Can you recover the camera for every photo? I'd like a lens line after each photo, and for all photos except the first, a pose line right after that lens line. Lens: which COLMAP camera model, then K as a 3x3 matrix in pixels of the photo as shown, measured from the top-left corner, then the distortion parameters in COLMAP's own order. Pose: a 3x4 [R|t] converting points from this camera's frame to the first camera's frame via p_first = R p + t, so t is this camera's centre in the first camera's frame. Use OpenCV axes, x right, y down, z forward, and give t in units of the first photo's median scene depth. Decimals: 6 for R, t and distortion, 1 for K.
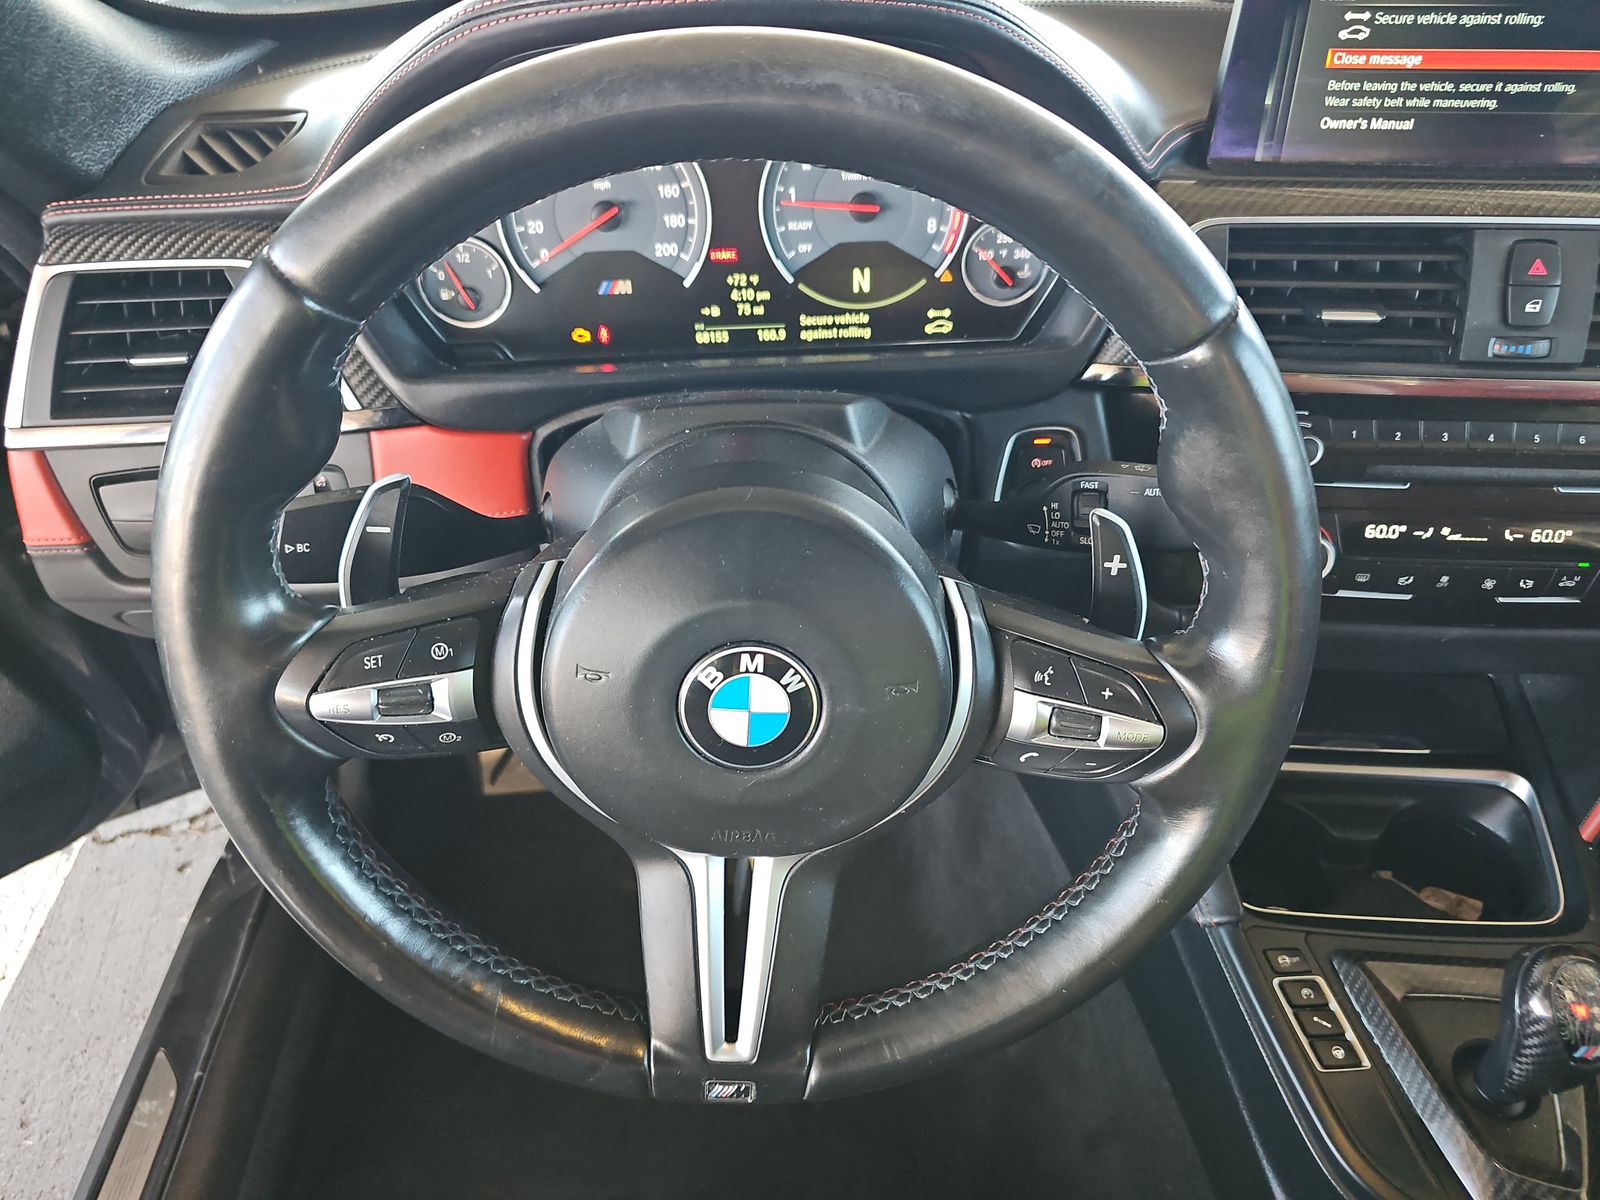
lens RADIAL K [[1053.7, 0, 793.5], [0, 1053.7, 577.5], [0, 0, 1]] dist [0.035350, -0.026744]
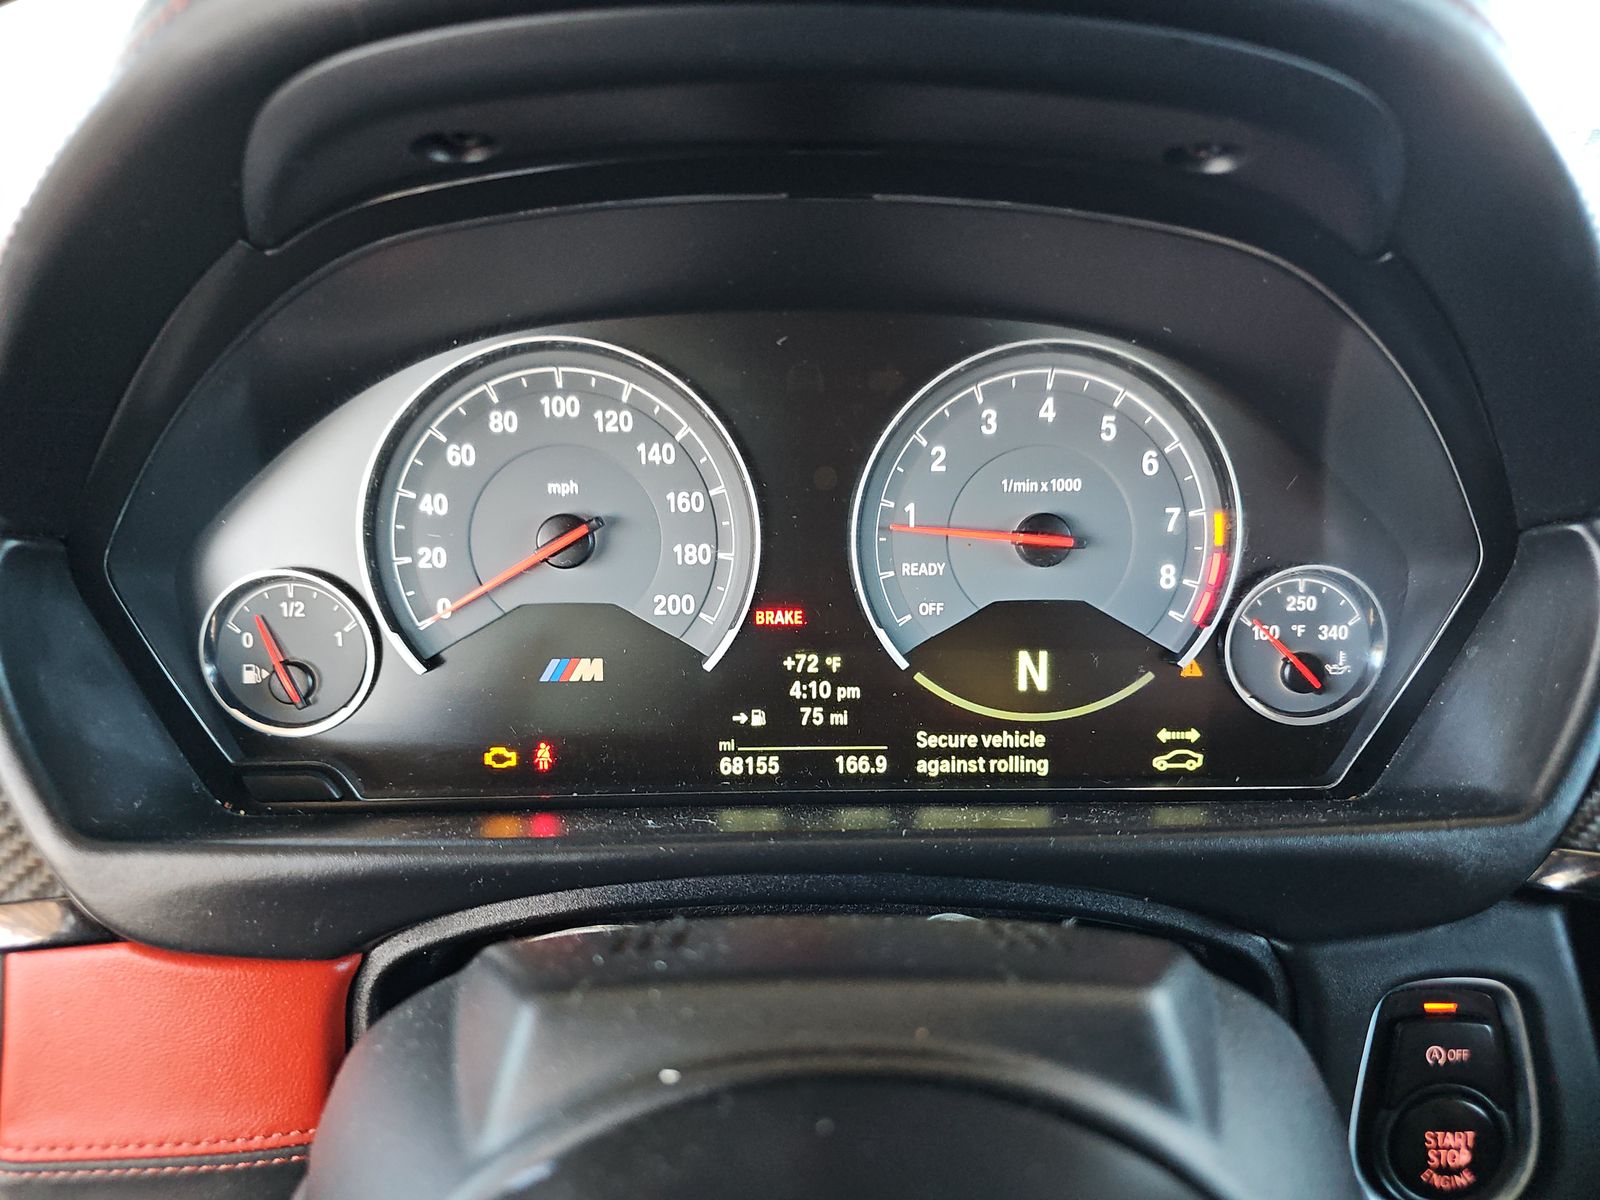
lens RADIAL K [[1053.7, 0, 792.0], [0, 1053.7, 630.8], [0, 0, 1]] dist [0.035350, -0.026744]
pose [[0.999265, 0.025862, -0.028281, -0.044382], [-0.033809, 0.942380, -0.332831, -0.120467], [0.018044, 0.333542, 0.942562, 0.497459]]
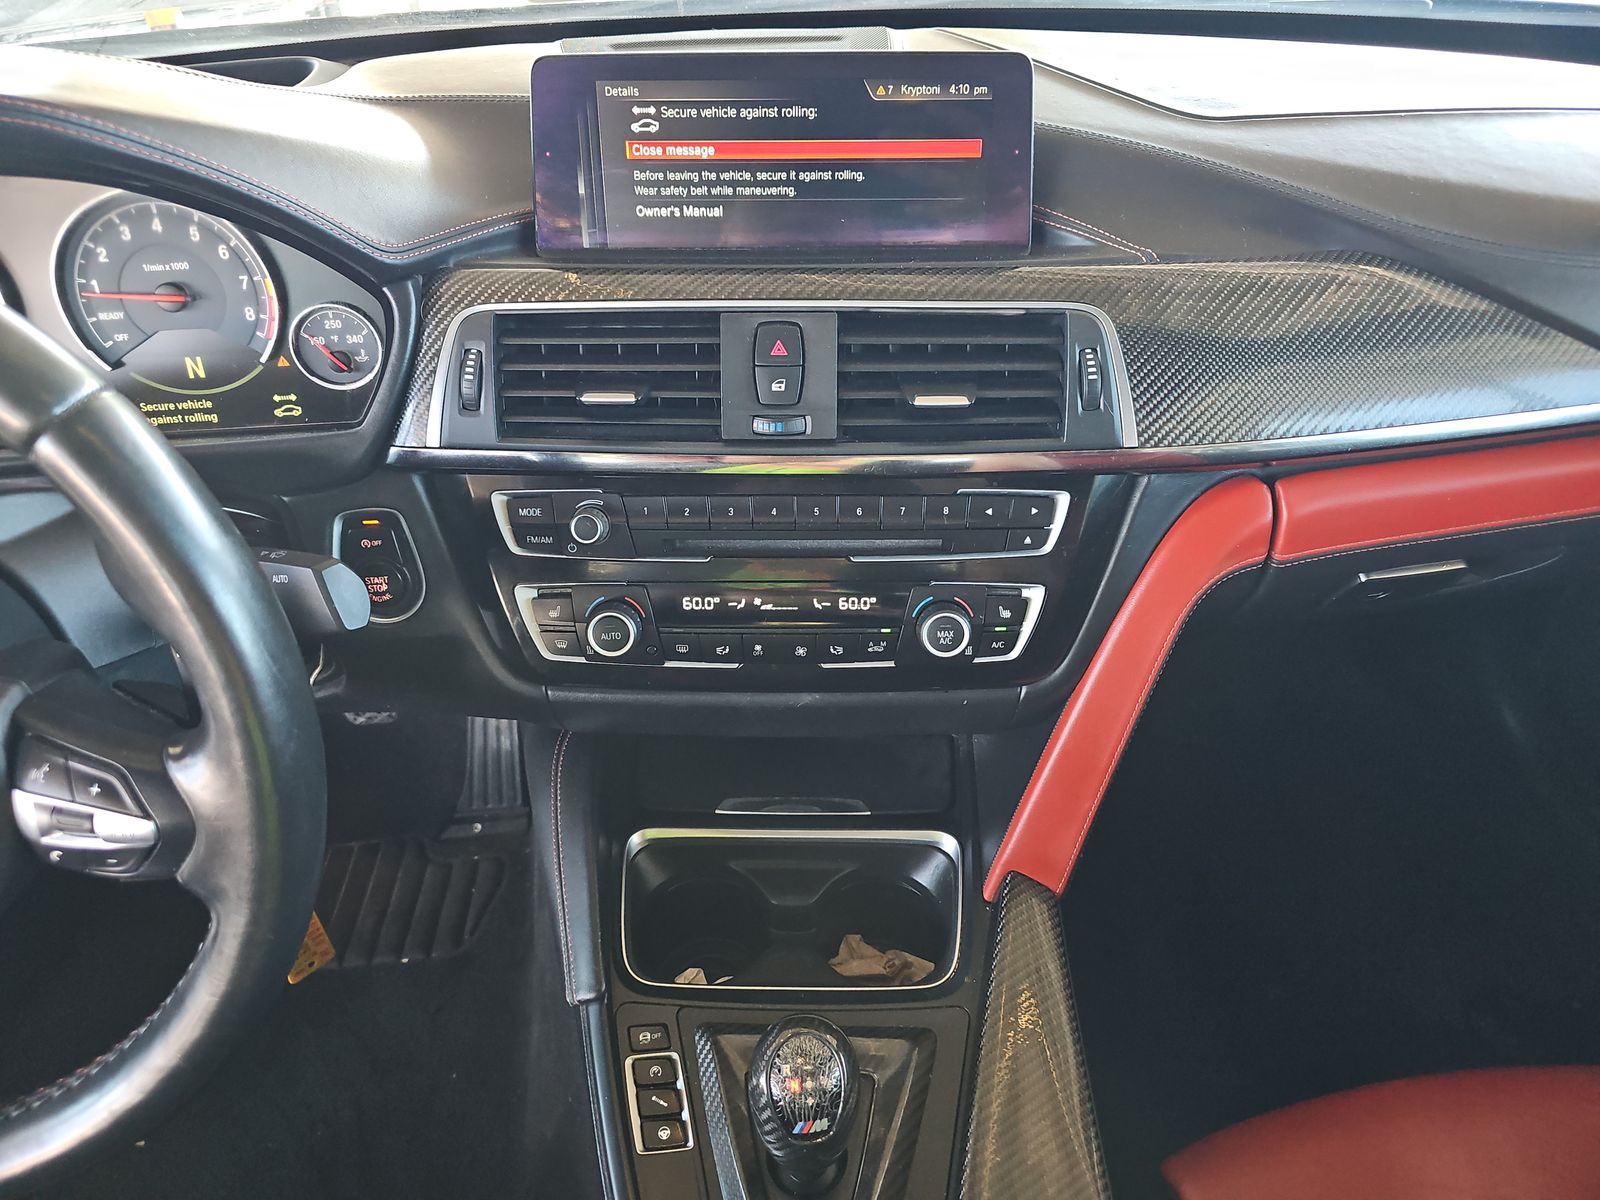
lens RADIAL K [[1053.7, 0, 793.9], [0, 1053.7, 570.9], [0, 0, 1]] dist [0.035350, -0.026744]
pose [[0.999378, -0.027082, 0.022609, 0.621753], [0.028278, 0.998121, -0.054363, -0.016474], [-0.021094, 0.054968, 0.998265, -0.013573]]
